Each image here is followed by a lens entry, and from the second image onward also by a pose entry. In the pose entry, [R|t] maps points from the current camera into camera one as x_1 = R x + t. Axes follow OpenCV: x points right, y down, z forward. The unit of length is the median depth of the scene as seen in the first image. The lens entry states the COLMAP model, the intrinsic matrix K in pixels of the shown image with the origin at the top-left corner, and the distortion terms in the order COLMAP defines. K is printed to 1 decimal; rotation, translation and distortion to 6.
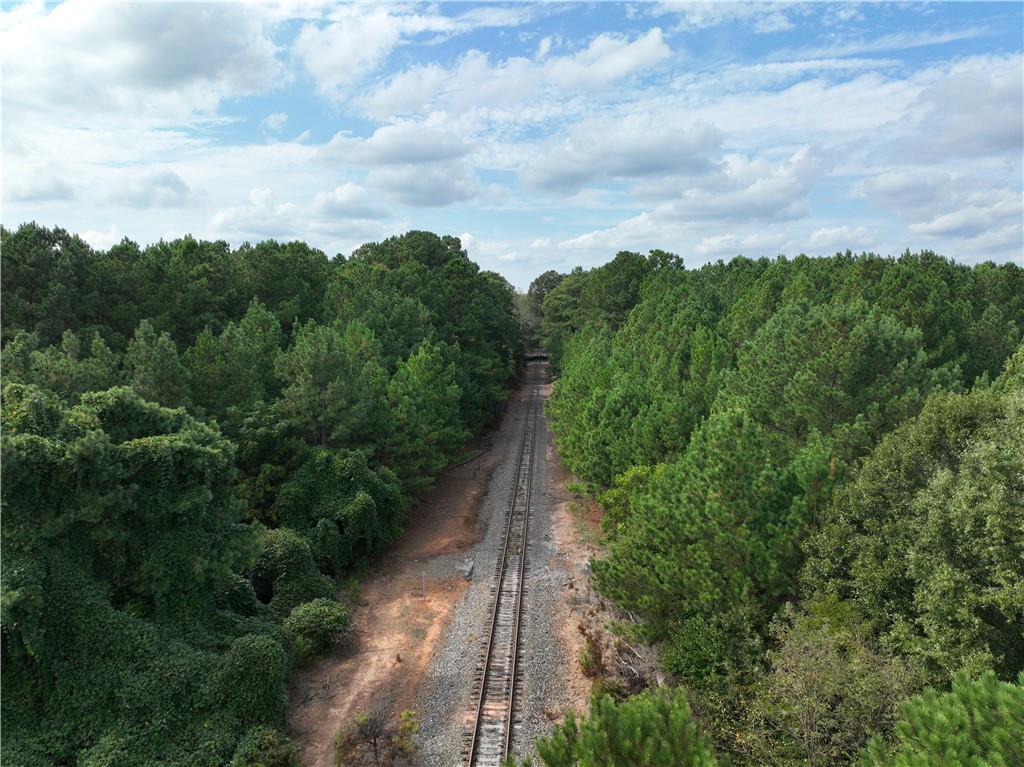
lens RADIAL K [[741.2, 0, 521.6], [0, 741.2, 388.8], [0, 0, 1]] dist [0.002865, 0.006235]
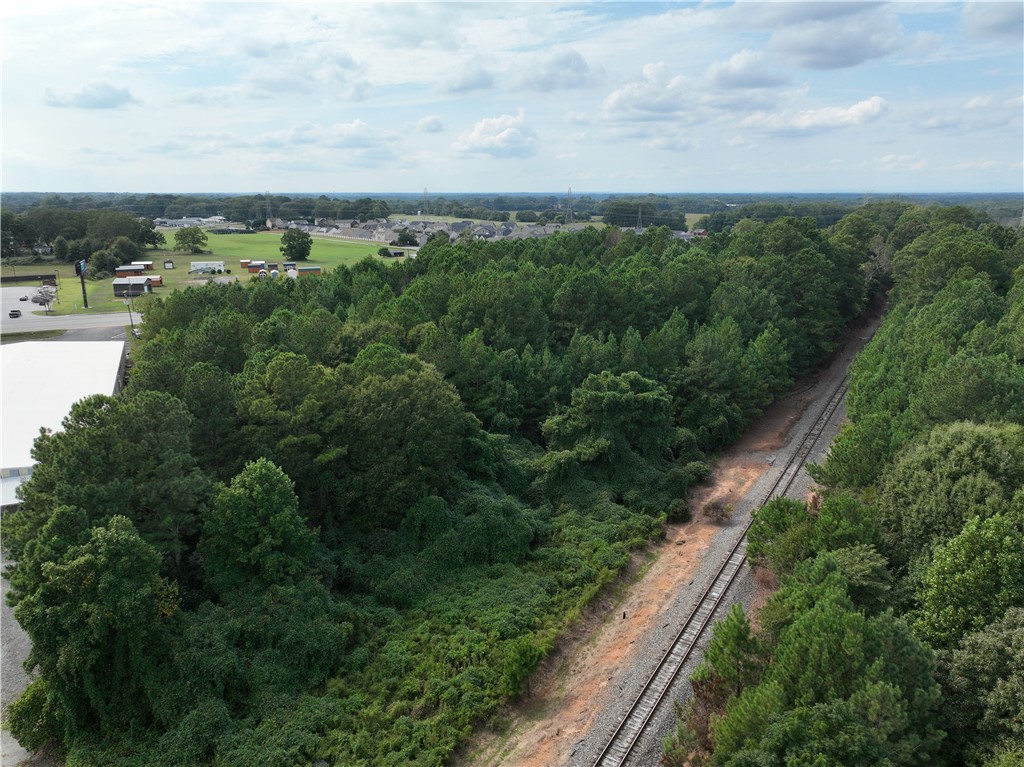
lens RADIAL K [[741.2, 0, 521.6], [0, 741.2, 388.8], [0, 0, 1]] dist [0.002865, 0.006235]
pose [[0.879742, 0.120911, -0.459821, 0.246682], [-0.045981, 0.984226, 0.170834, -0.275153], [0.473223, -0.129146, 0.871425, -1.111594]]
